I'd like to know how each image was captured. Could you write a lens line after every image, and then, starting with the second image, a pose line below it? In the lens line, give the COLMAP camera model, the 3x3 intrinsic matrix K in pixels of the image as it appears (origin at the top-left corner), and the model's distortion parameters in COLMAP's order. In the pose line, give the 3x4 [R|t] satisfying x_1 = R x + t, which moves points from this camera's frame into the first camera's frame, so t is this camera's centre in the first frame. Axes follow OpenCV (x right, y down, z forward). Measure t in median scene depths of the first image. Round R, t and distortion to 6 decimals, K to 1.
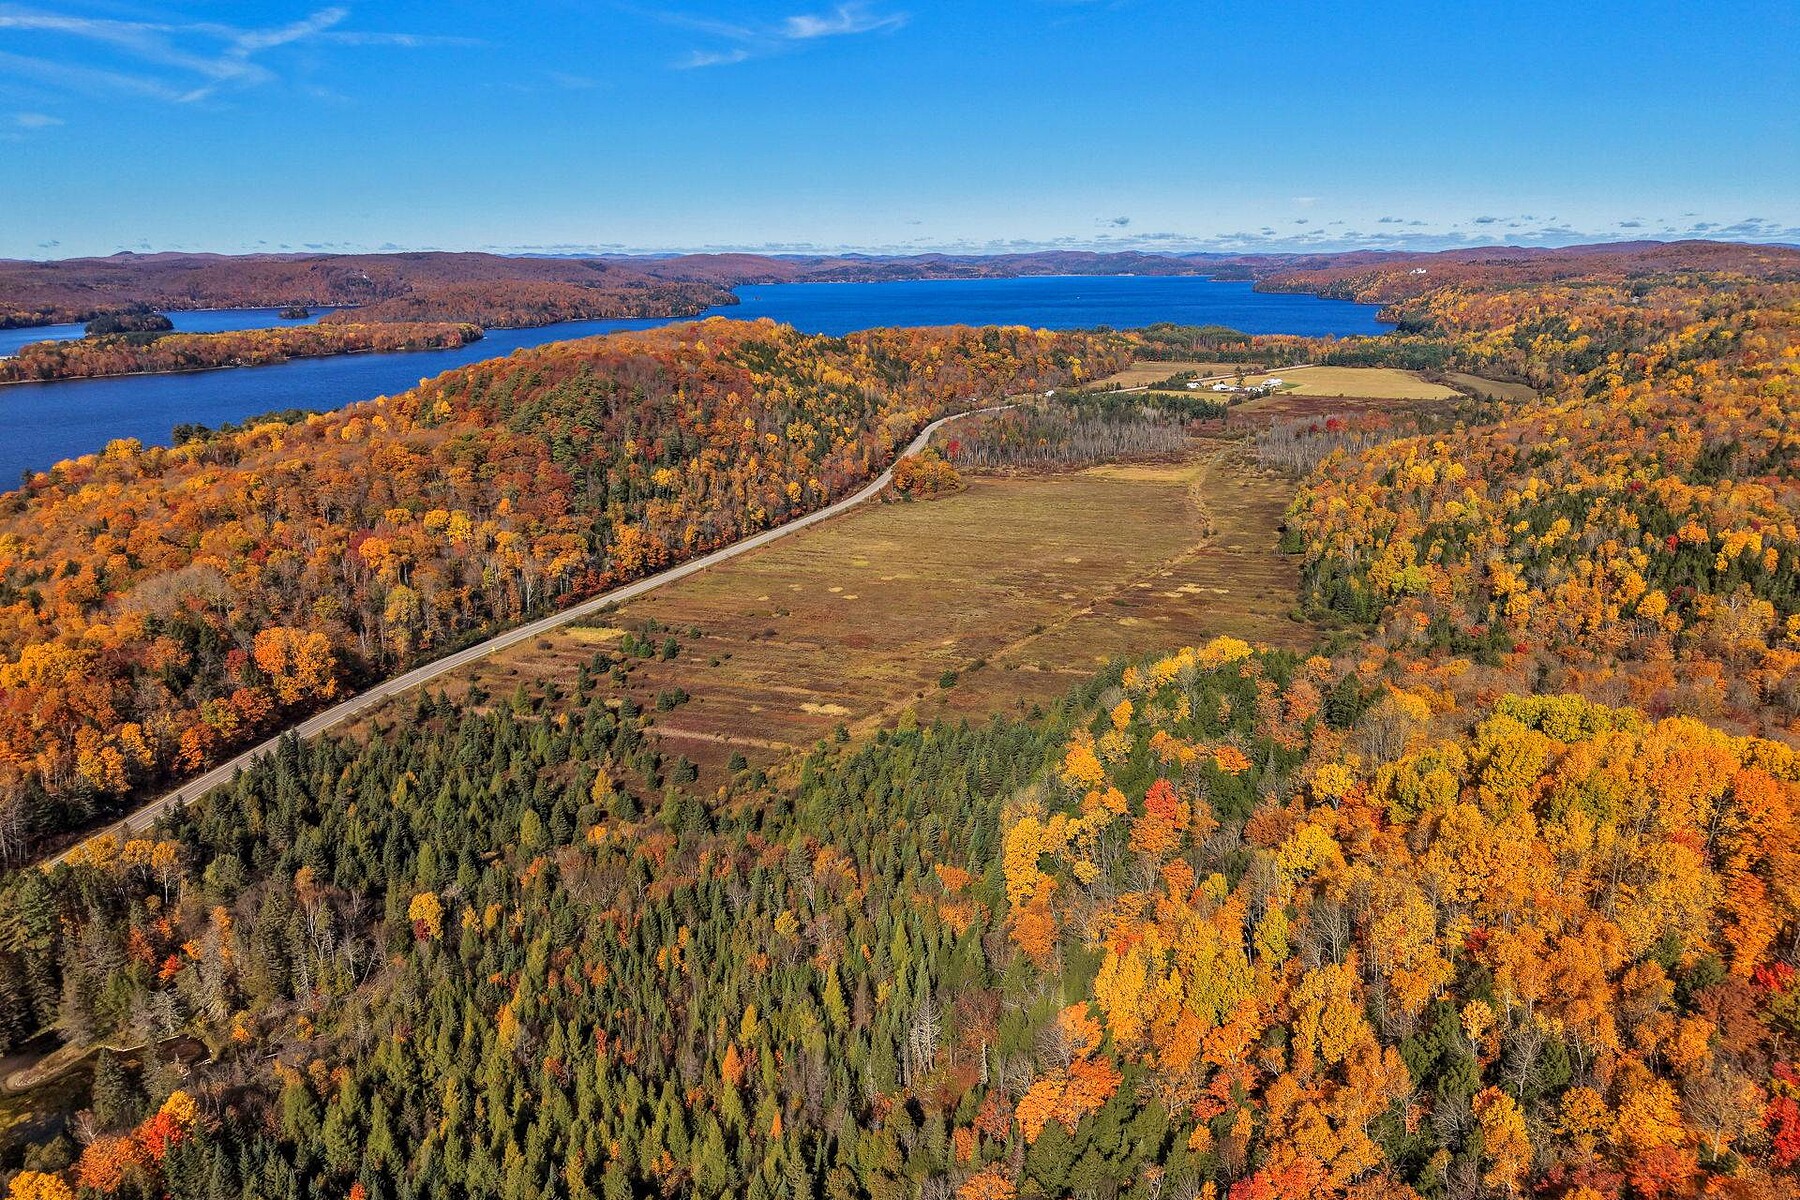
lens RADIAL K [[1215.1, 0, 902.0], [0, 1215.1, 584.8], [0, 0, 1]] dist [0.052575, -0.077908]
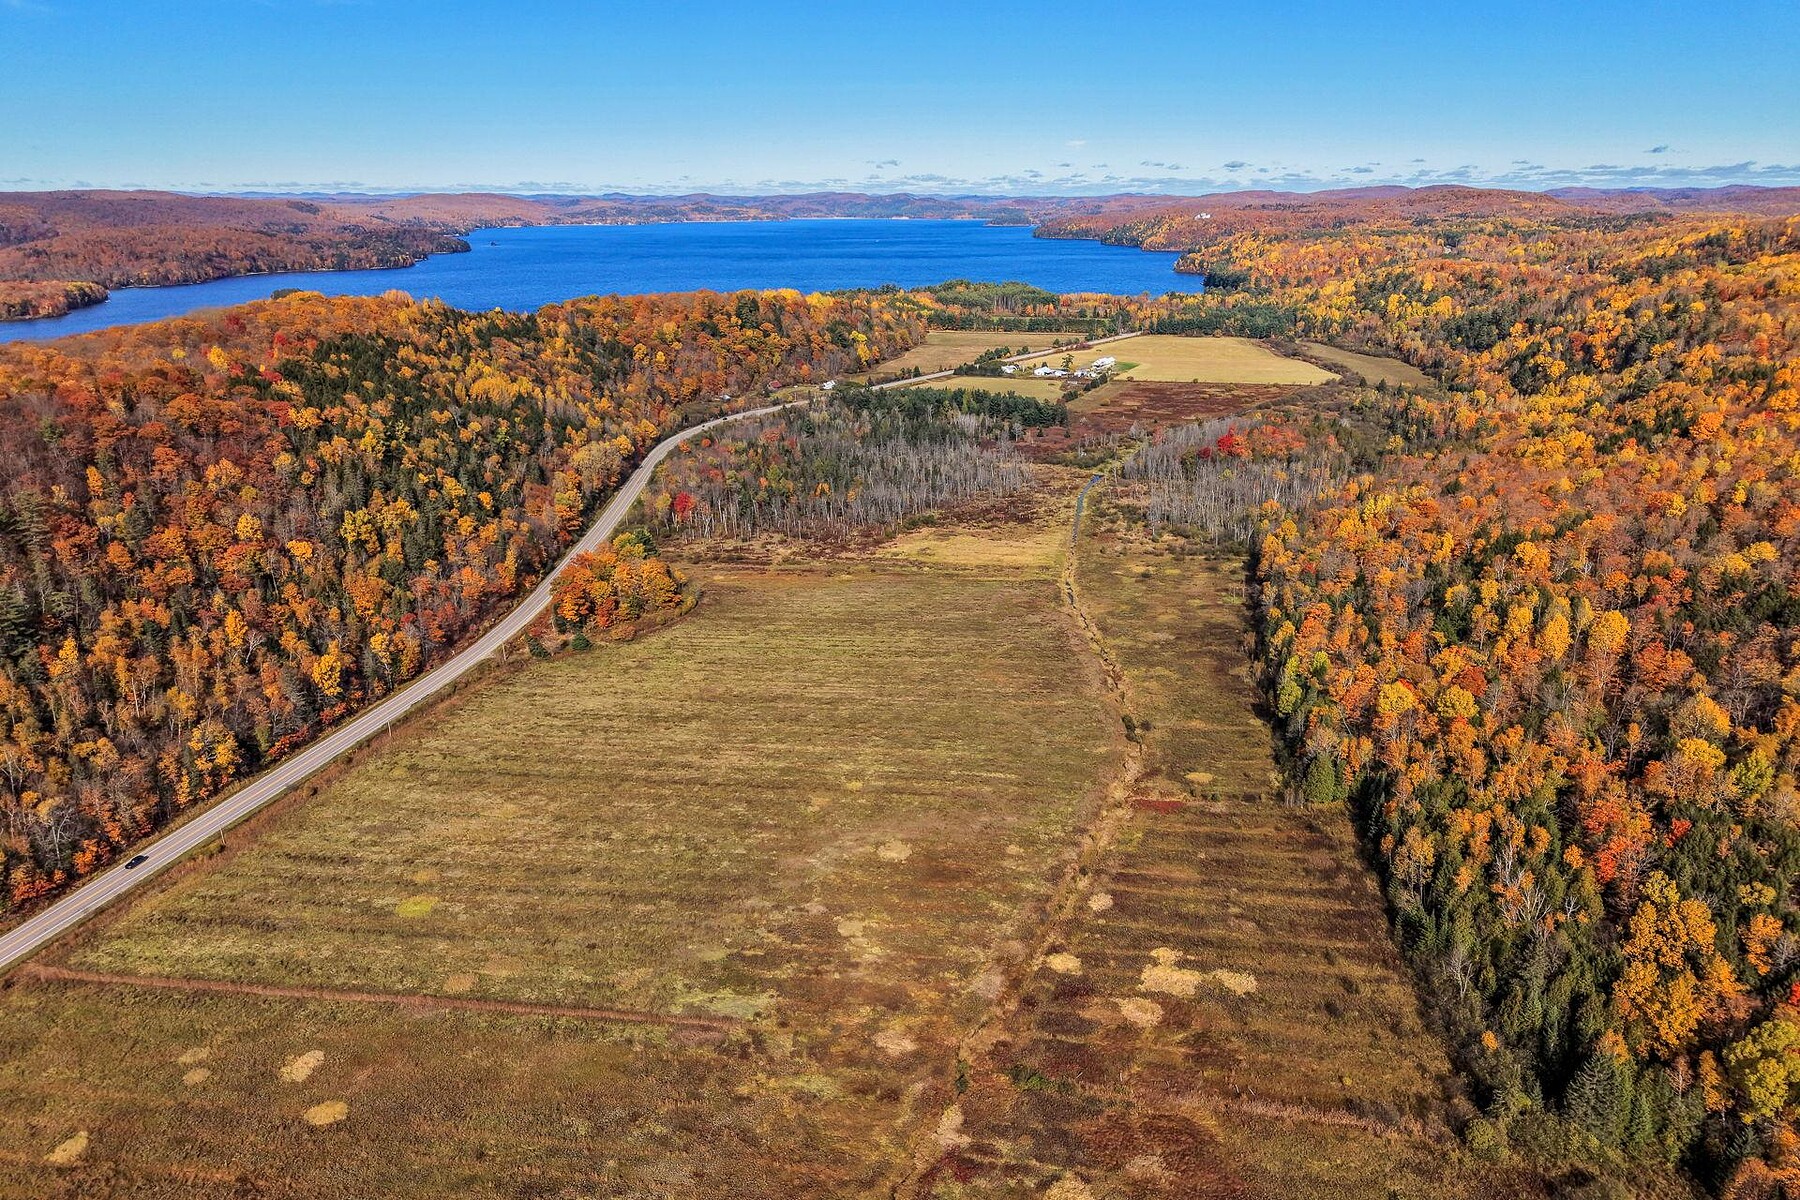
lens RADIAL K [[1215.1, 0, 902.0], [0, 1215.1, 584.8], [0, 0, 1]] dist [0.052575, -0.077908]
pose [[0.984007, -0.048946, 0.171274, 0.040849], [0.041332, 0.998004, 0.047741, -0.088069], [-0.173268, -0.039899, 0.984066, 0.323405]]
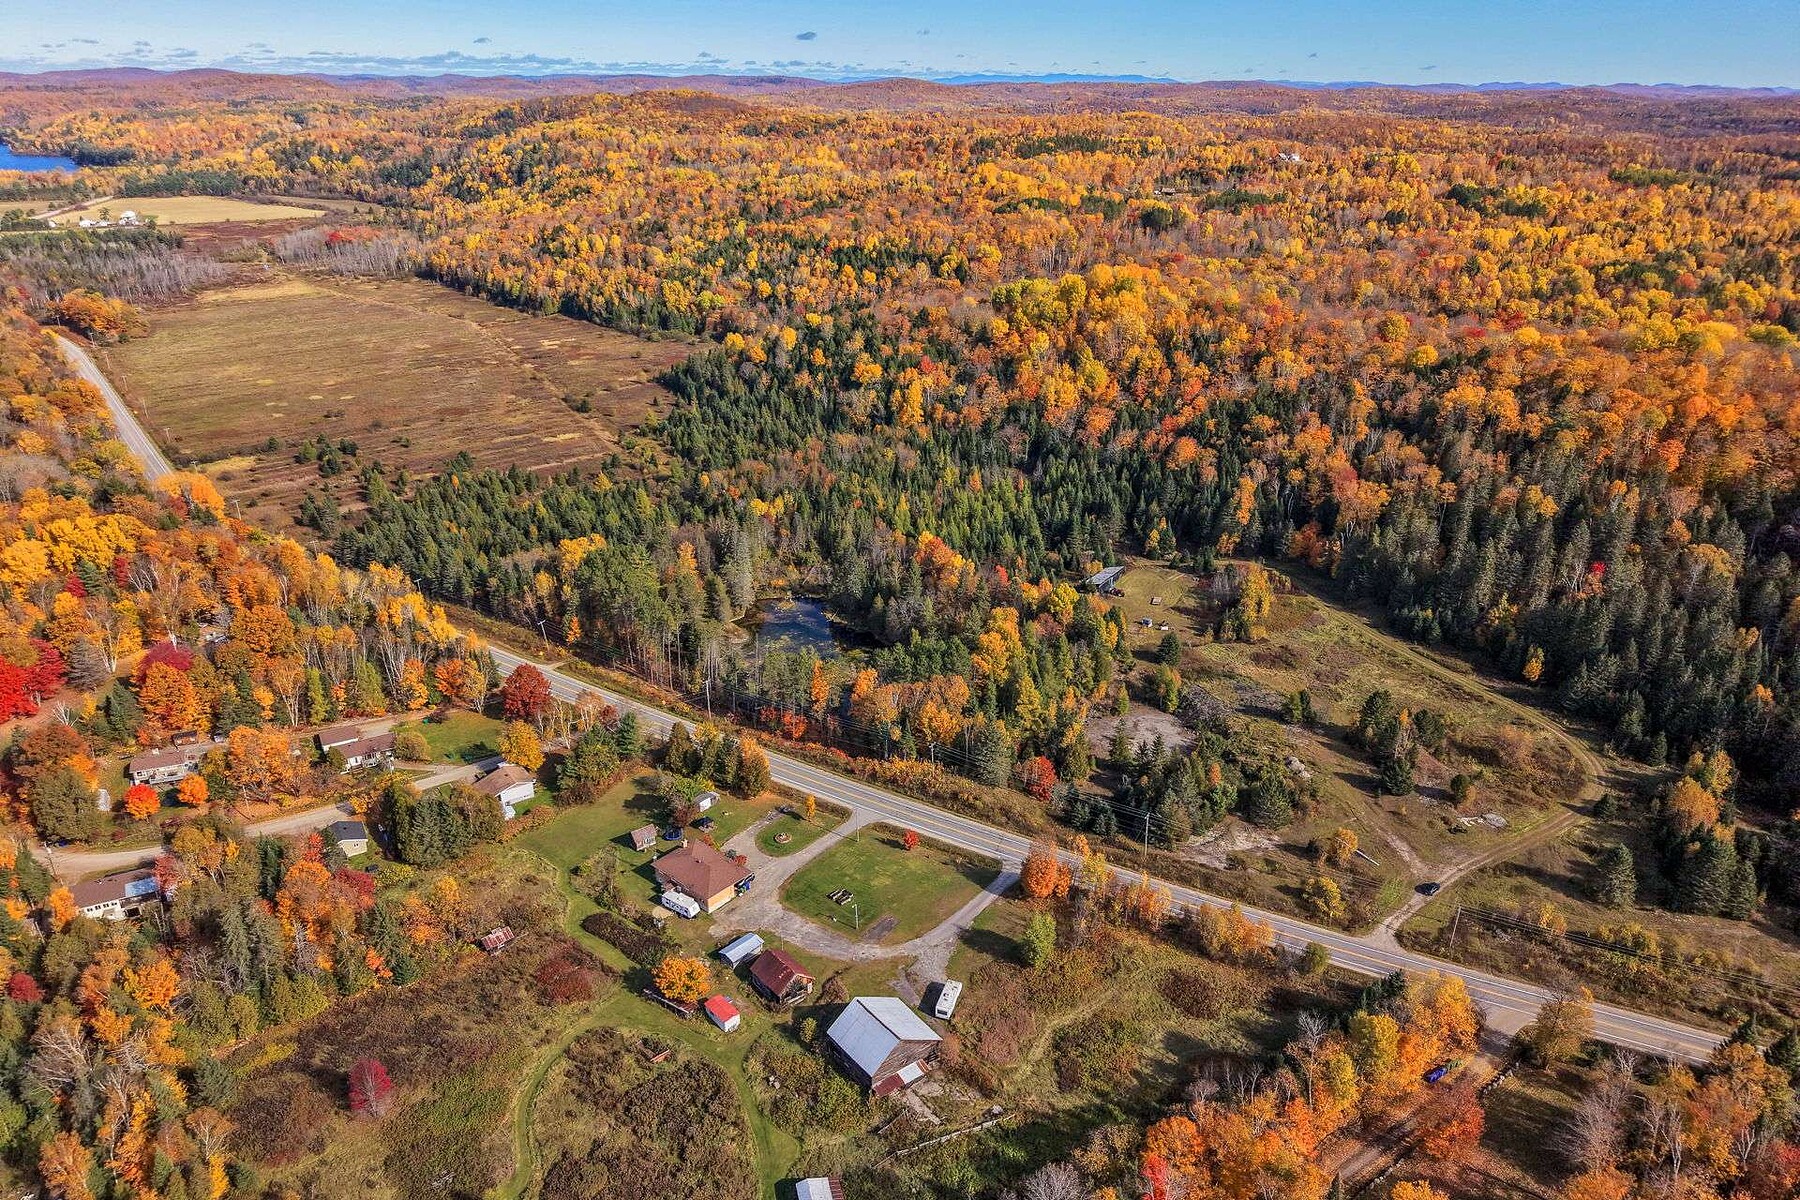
lens RADIAL K [[1203.3, 0, 900.0], [0, 1203.3, 600.0], [0, 0, 1]] dist [0.017961, -0.017807]
pose [[0.460523, -0.335656, 0.821738, -0.423040], [0.216545, 0.940261, 0.262712, 0.003632], [-0.860829, 0.056958, 0.505697, 0.007653]]
